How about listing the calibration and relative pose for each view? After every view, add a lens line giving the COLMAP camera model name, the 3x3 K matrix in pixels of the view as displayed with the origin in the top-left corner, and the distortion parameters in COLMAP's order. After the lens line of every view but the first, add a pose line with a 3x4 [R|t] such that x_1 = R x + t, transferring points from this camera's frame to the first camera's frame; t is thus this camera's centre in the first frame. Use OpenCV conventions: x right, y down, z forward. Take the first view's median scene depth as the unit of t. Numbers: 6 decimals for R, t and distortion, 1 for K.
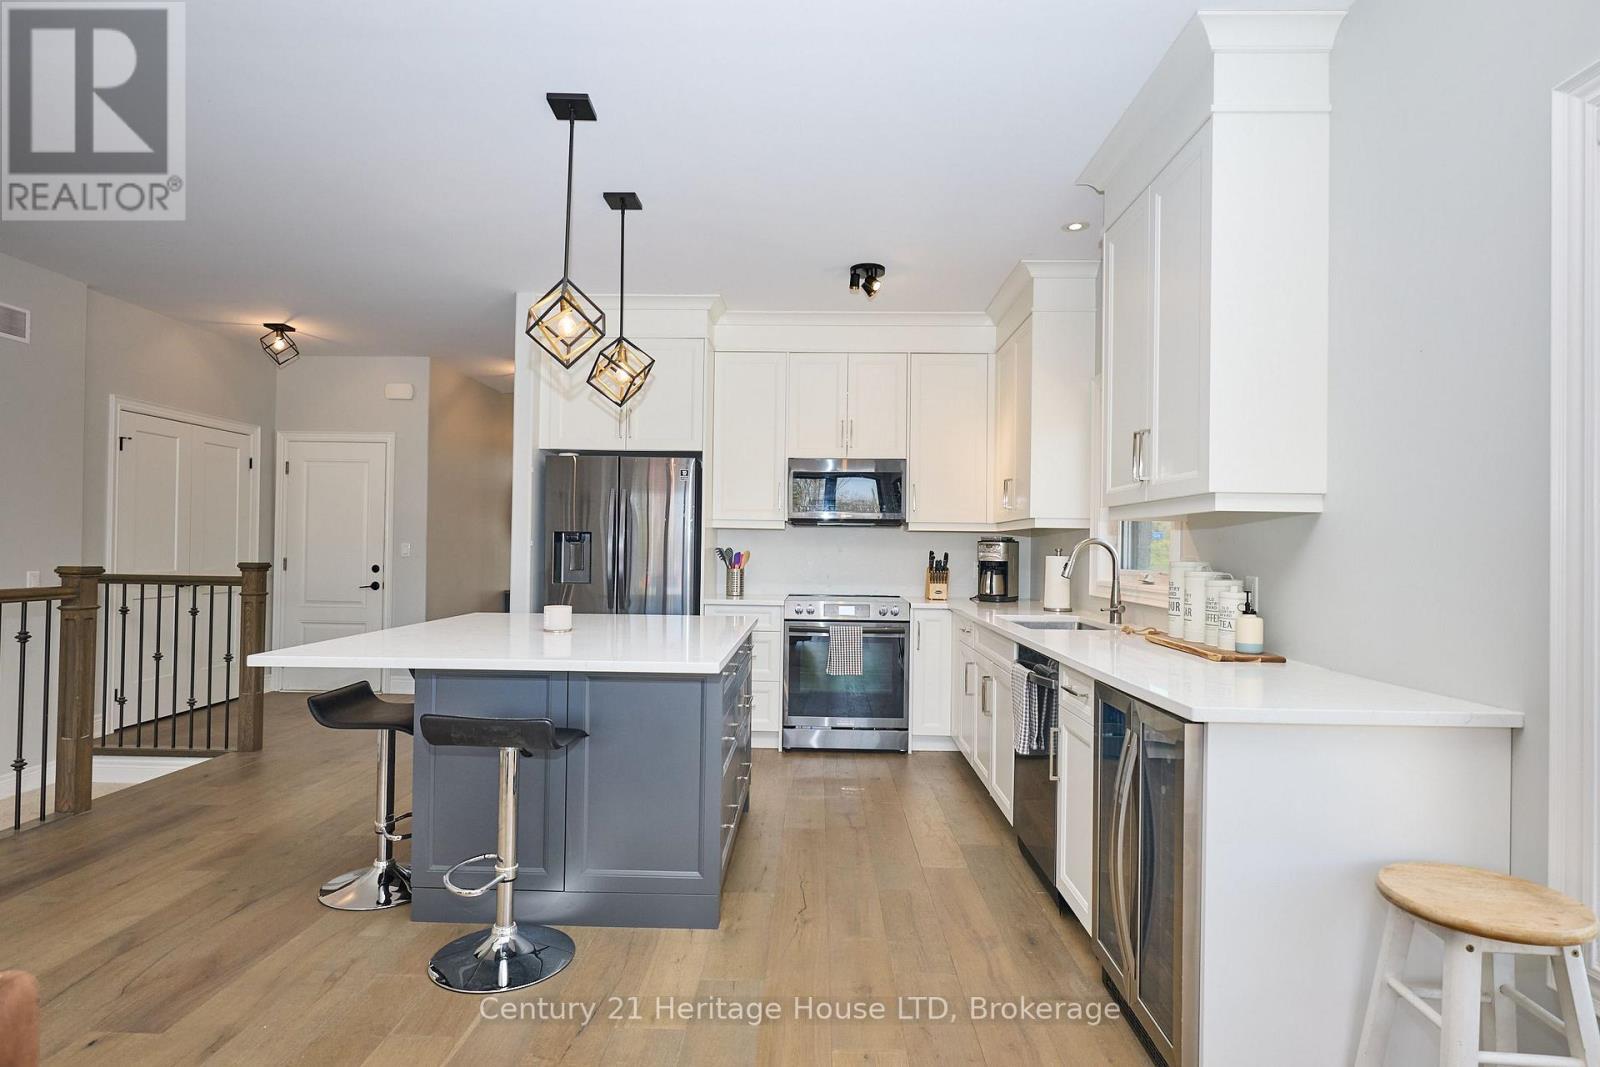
lens RADIAL K [[843.5, 0, 800.0], [0, 843.5, 533.5], [0, 0, 1]] dist [0.000403, 0.000079]
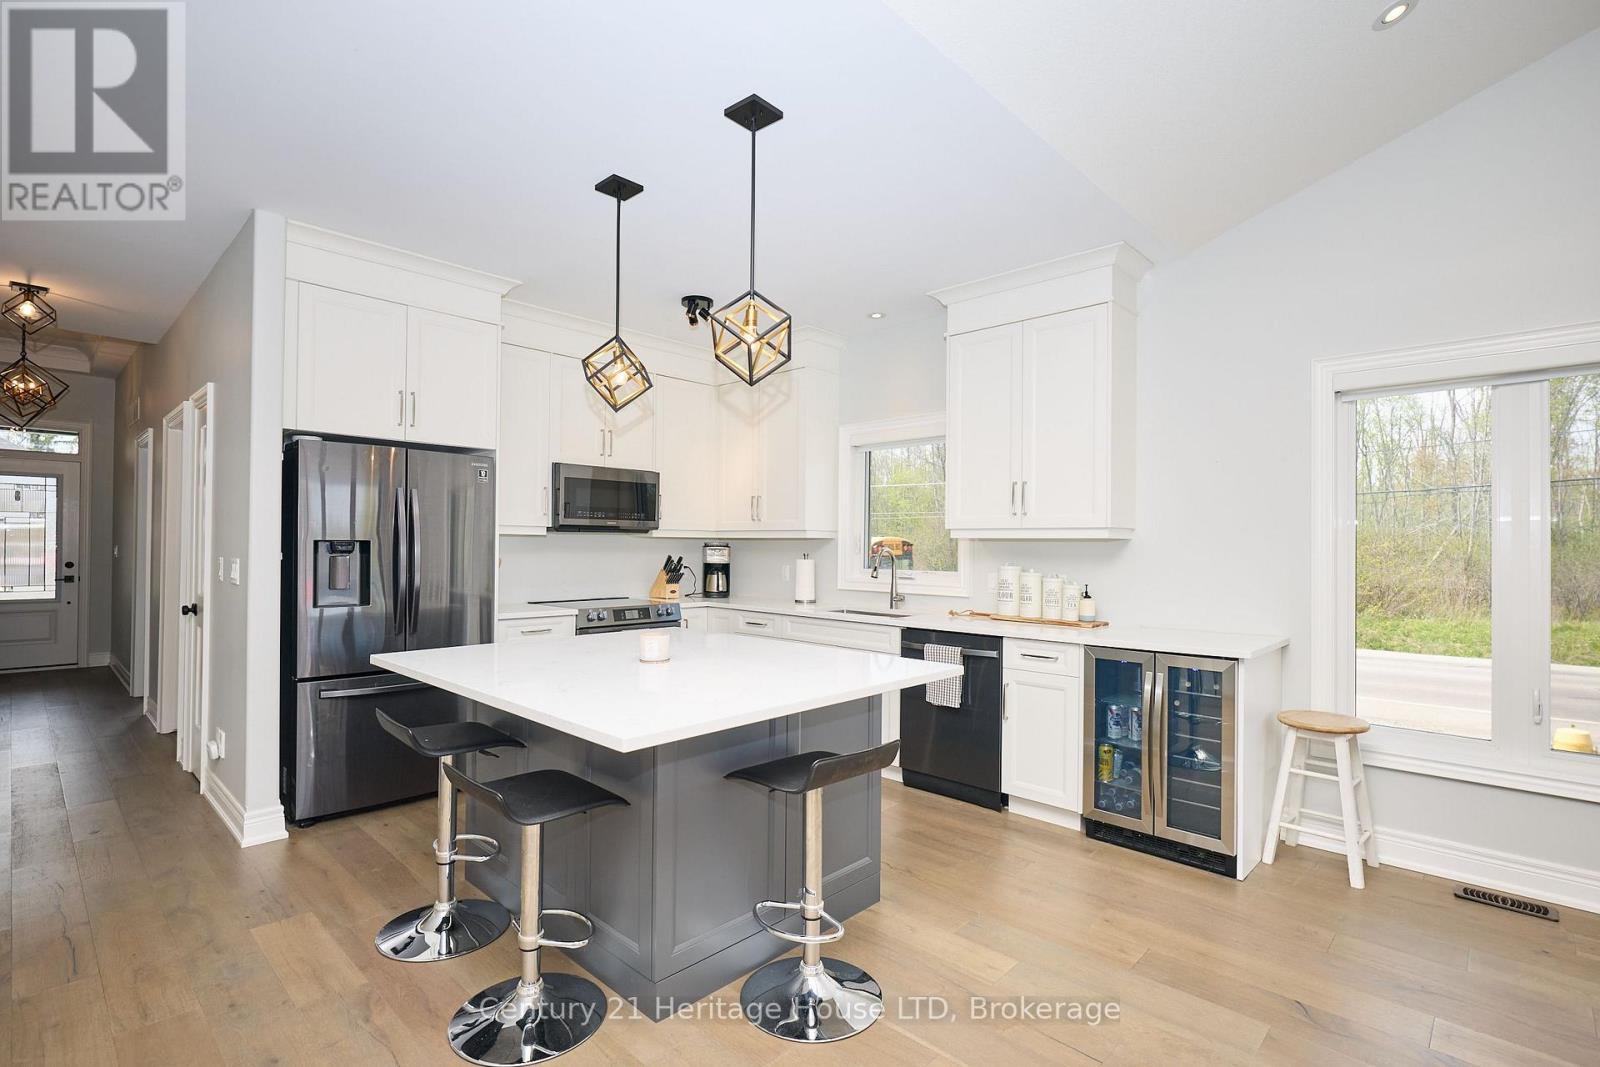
lens RADIAL K [[743.7, 0, 793.6], [0, 743.7, 538.9], [0, 0, 1]] dist [0.003747, 0.000409]
pose [[0.680899, -0.001542, 0.732376, -0.468977], [-0.014023, 0.999787, 0.015143, -0.018970], [-0.732243, -0.020581, 0.680732, 0.209436]]
